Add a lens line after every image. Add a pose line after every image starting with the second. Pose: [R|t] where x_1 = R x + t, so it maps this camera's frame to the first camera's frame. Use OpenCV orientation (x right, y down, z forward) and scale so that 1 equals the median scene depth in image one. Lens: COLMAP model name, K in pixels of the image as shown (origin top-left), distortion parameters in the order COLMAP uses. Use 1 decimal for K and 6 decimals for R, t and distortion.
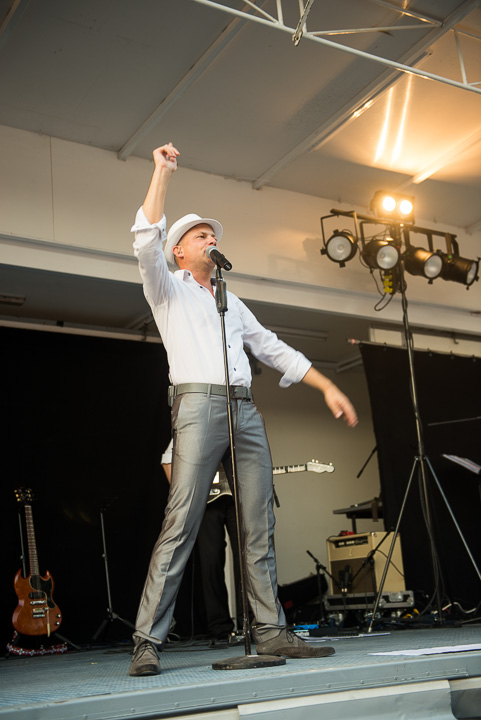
lens RADIAL K [[929.1, 0, 240.5], [0, 929.1, 360.0], [0, 0, 1]] dist [0.141383, -0.062281]
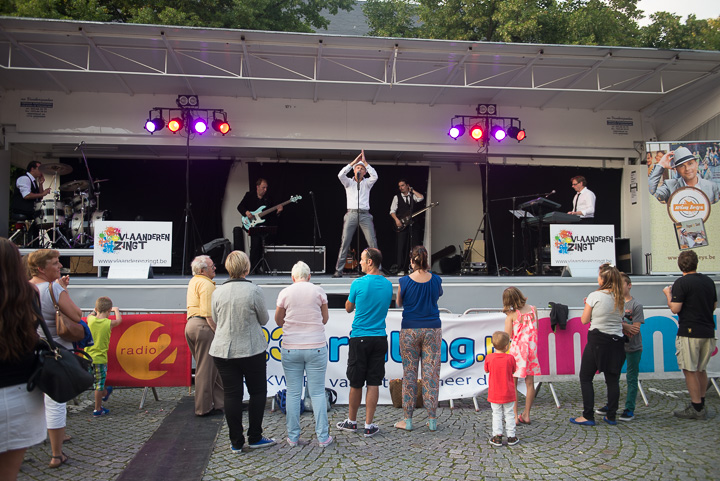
lens RADIAL K [[575.2, 0, 360.0], [0, 575.2, 240.5], [0, 0, 1]] dist [-0.016820, -0.010892]
pose [[0.901254, 0.042754, -0.431177, 0.535493], [0.055777, 0.975393, 0.213301, -0.171759], [0.429686, -0.216288, 0.876692, -0.535031]]
